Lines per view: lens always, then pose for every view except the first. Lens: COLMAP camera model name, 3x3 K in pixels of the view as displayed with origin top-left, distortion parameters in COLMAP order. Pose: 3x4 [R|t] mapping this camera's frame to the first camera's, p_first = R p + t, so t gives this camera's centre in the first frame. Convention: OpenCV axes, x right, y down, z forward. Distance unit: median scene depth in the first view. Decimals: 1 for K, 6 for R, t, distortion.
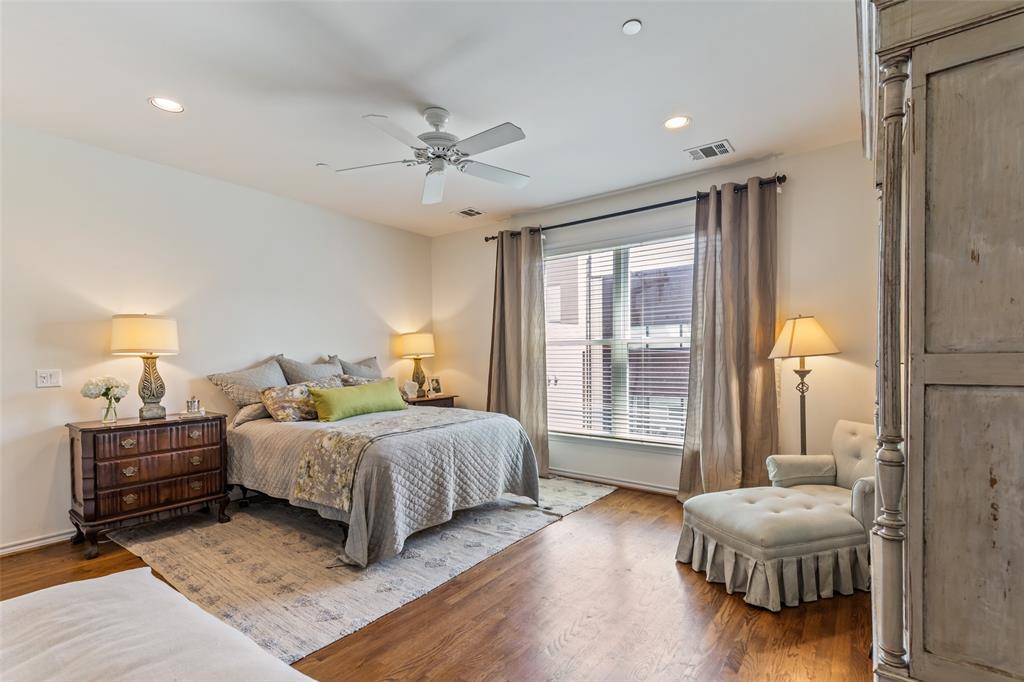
lens RADIAL K [[459.3, 0, 514.3], [0, 459.3, 352.1], [0, 0, 1]] dist [0.008903, -0.003412]
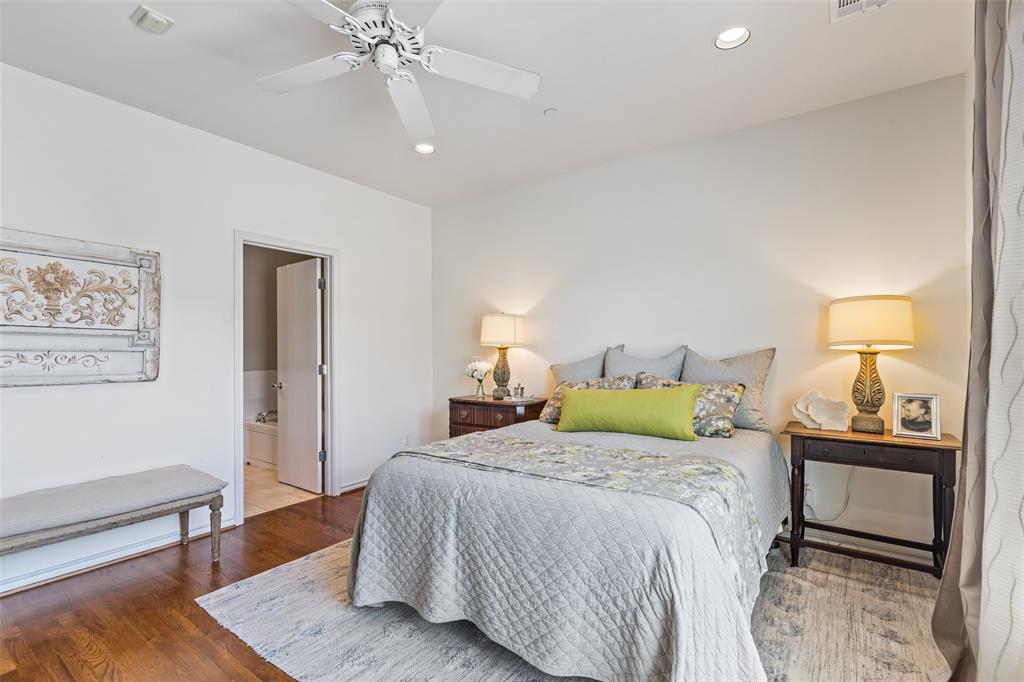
lens RADIAL K [[459.3, 0, 526.5], [0, 459.3, 355.9], [0, 0, 1]] dist [0.008903, -0.003412]
pose [[0.043612, 0.015123, -0.998934, 0.412885], [0.009960, 0.999829, 0.015572, 0.012251], [0.998999, -0.010629, 0.043454, 1.004644]]
